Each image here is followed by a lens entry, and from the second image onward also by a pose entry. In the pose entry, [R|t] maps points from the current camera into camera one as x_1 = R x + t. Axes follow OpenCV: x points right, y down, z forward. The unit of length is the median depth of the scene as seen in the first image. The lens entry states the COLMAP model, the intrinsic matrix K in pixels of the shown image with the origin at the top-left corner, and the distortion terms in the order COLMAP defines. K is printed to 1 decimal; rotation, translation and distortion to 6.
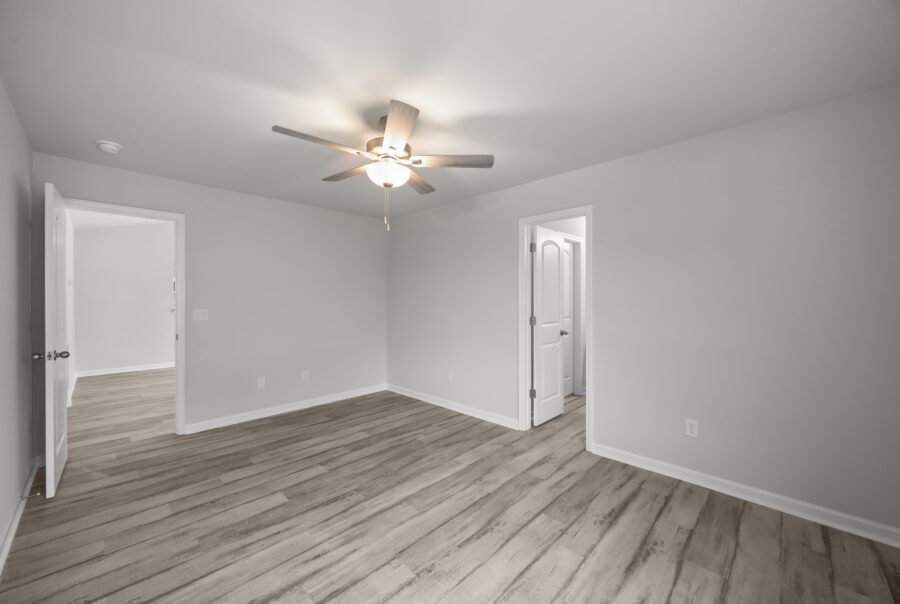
lens RADIAL K [[345.1, 0, 452.2], [0, 345.1, 296.6], [0, 0, 1]] dist [0.000426, 0.000066]
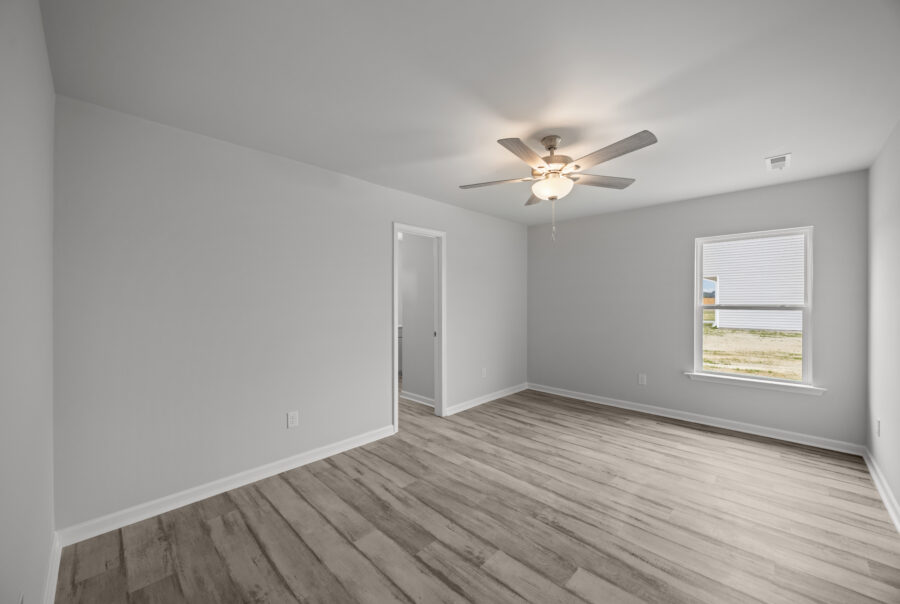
lens RADIAL K [[345.1, 0, 452.2], [0, 345.1, 296.6], [0, 0, 1]] dist [0.000426, 0.000066]
pose [[-0.001821, 0.016516, 0.999862, -1.112456], [-0.004765, 0.999852, -0.016525, 0.010515], [-0.999987, -0.004795, -0.001742, 1.153225]]
